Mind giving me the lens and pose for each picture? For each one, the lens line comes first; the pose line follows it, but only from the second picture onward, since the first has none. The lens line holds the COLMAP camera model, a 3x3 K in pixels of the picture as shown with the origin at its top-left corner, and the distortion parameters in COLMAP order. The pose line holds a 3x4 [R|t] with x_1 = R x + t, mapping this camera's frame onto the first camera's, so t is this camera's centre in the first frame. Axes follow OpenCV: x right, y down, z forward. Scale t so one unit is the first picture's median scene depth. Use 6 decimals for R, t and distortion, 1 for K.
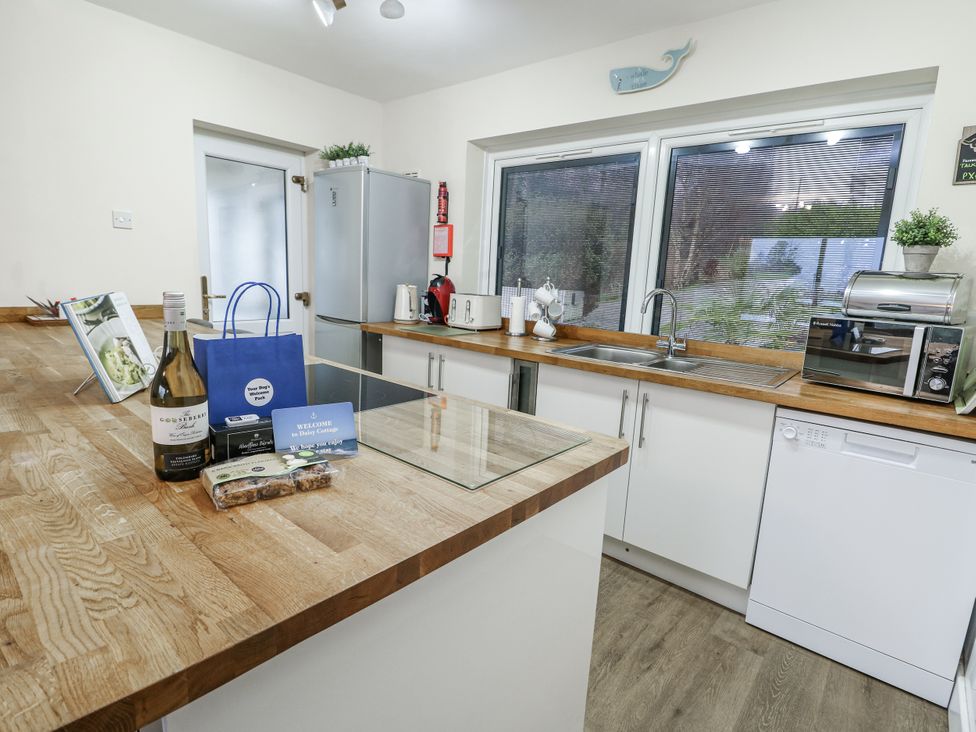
lens RADIAL K [[508.2, 0, 495.9], [0, 508.2, 364.5], [0, 0, 1]] dist [-0.008742, -0.008978]
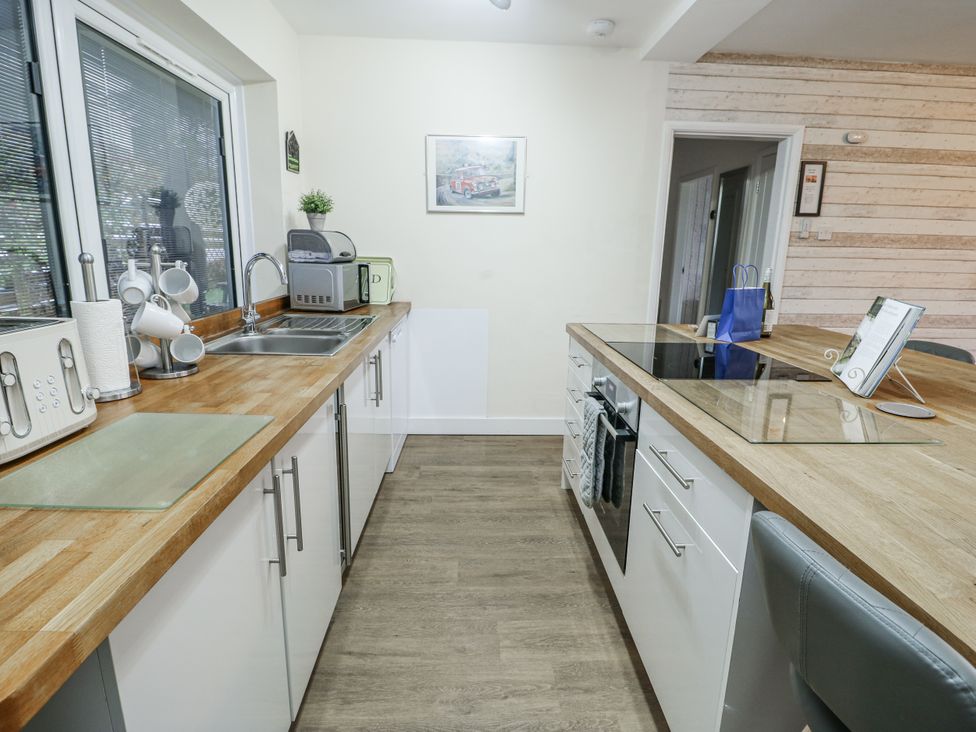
lens RADIAL K [[508.2, 0, 487.4], [0, 508.2, 360.9], [0, 0, 1]] dist [-0.008742, -0.008978]
pose [[-0.668160, -0.228101, 0.708190, -0.749679], [0.075879, 0.925991, 0.369843, -0.363574], [-0.740139, 0.300851, -0.601401, 1.732658]]
